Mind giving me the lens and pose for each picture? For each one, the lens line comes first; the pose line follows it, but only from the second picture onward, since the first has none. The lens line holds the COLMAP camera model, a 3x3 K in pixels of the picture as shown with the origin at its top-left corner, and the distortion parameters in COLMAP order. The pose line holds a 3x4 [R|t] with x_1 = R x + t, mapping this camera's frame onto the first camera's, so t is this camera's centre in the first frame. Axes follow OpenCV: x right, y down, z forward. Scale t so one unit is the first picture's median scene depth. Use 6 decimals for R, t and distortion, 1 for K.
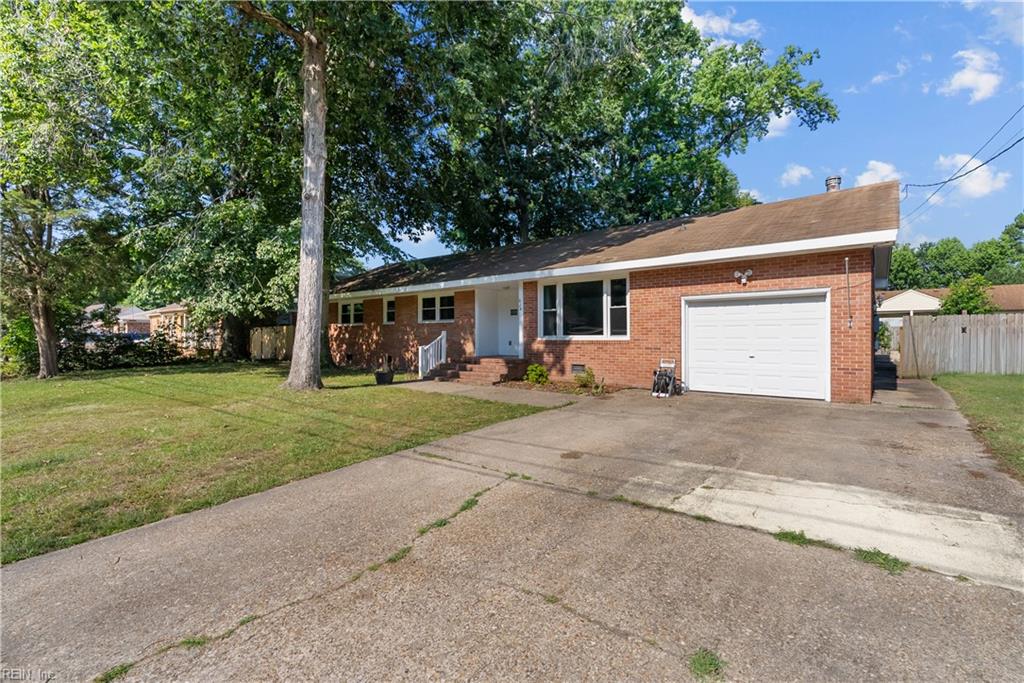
lens RADIAL K [[457.9, 0, 508.4], [0, 457.9, 342.5], [0, 0, 1]] dist [-0.010907, 0.000517]
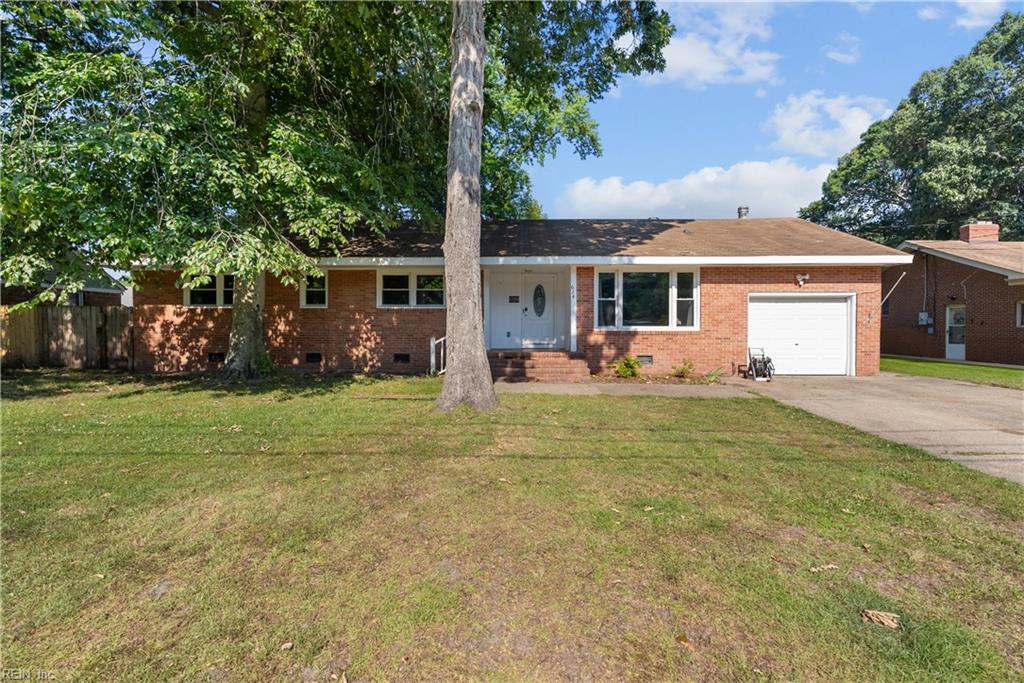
lens RADIAL K [[457.9, 0, 513.0], [0, 457.9, 334.2], [0, 0, 1]] dist [-0.010907, 0.000517]
pose [[0.787703, -0.006342, 0.616023, -0.639925], [0.004149, 0.999979, 0.004991, -0.004266], [-0.616042, -0.001375, 0.787712, 0.377261]]
